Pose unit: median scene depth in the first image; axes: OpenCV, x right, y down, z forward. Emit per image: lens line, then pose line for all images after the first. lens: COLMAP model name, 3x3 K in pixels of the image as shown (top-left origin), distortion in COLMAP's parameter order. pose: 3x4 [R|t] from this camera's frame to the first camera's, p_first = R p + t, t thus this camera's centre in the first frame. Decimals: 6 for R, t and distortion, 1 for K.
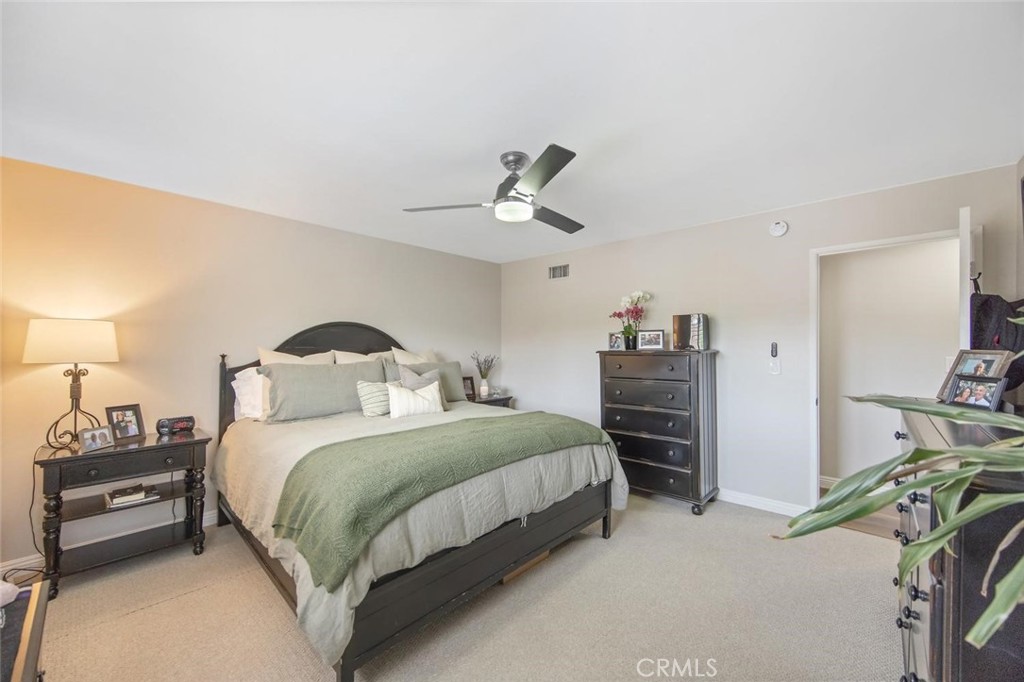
lens RADIAL K [[403.3, 0, 512.0], [0, 403.3, 341.0], [0, 0, 1]] dist [0.000470, 0.000020]
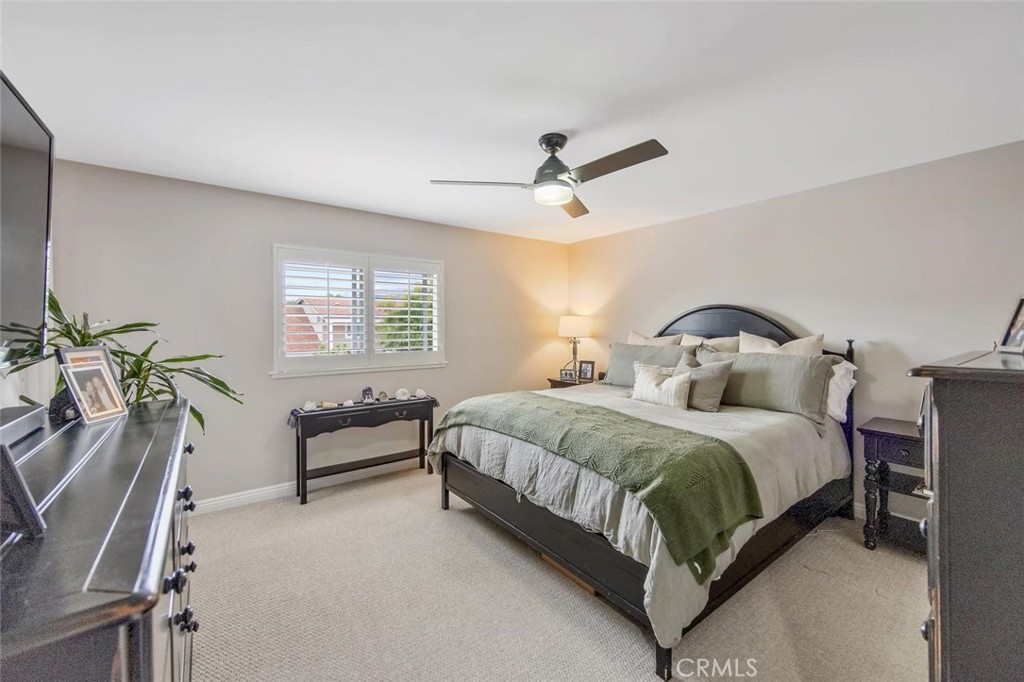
lens RADIAL K [[403.3, 0, 512.0], [0, 403.3, 341.0], [0, 0, 1]] dist [0.000470, 0.000020]
pose [[-0.168336, 0.036442, -0.985056, 0.958496], [0.001414, 0.999324, 0.036728, 0.003634], [0.985729, 0.004789, -0.168274, 1.056341]]
